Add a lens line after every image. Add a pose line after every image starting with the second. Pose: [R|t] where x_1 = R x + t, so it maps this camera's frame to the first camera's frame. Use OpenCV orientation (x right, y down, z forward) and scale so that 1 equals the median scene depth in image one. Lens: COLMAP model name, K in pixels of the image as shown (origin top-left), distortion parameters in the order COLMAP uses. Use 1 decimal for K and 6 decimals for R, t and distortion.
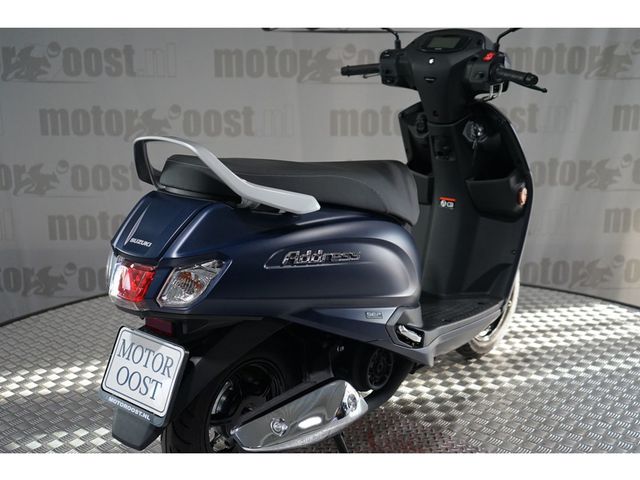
lens RADIAL K [[757.8, 0, 317.6], [0, 757.8, 238.1], [0, 0, 1]] dist [0.016635, 0.000000]
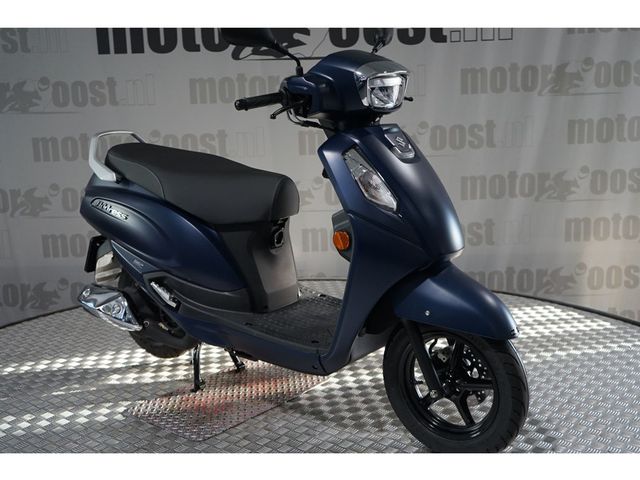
lens RADIAL K [[776.2, 0, 318.8], [0, 776.2, 240.8], [0, 0, 1]] dist [0.012712, 0.000000]
pose [[0.998209, -0.019401, -0.056584, 0.105027], [0.017510, 0.999278, -0.033725, 0.023126], [0.057197, 0.032674, 0.997828, -0.088054]]
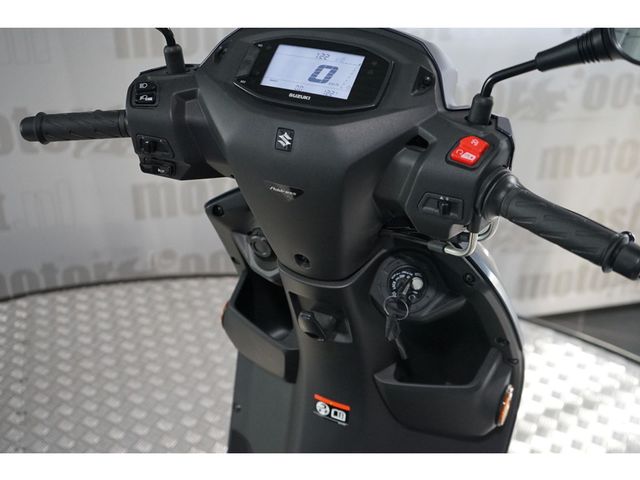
lens RADIAL K [[757.8, 0, 322.4], [0, 757.8, 240.3], [0, 0, 1]] dist [0.016635, 0.000000]
pose [[0.979644, -0.085322, 0.181710, 0.061947], [0.031136, 0.958808, 0.282345, -0.164571], [-0.198315, -0.270940, 0.941946, 0.399960]]
